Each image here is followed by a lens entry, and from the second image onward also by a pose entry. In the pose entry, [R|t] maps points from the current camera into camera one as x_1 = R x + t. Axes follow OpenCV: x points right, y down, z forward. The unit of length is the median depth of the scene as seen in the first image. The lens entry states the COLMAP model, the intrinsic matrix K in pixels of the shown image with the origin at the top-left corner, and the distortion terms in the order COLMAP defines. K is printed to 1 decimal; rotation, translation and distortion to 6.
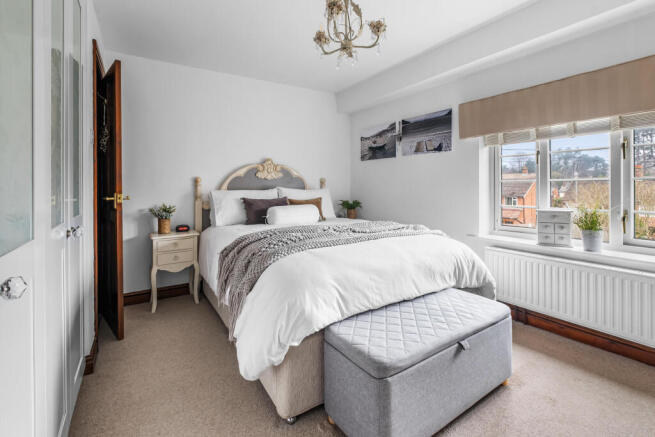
lens RADIAL K [[296.1, 0, 327.5], [0, 296.1, 218.5], [0, 0, 1]] dist [-0.000659, -0.000171]
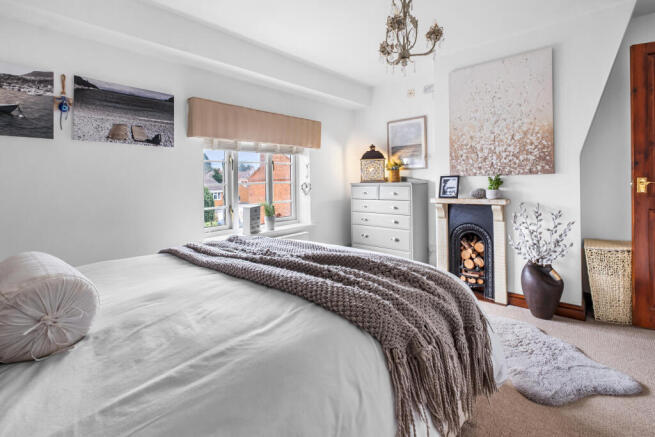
lens RADIAL K [[296.1, 0, 327.5], [0, 296.1, 218.5], [0, 0, 1]] dist [-0.000659, -0.000171]
pose [[-0.262381, -0.107410, 0.958968, -0.461424], [0.129078, 0.980948, 0.145188, -0.091625], [-0.956292, 0.161876, -0.243518, 0.760671]]
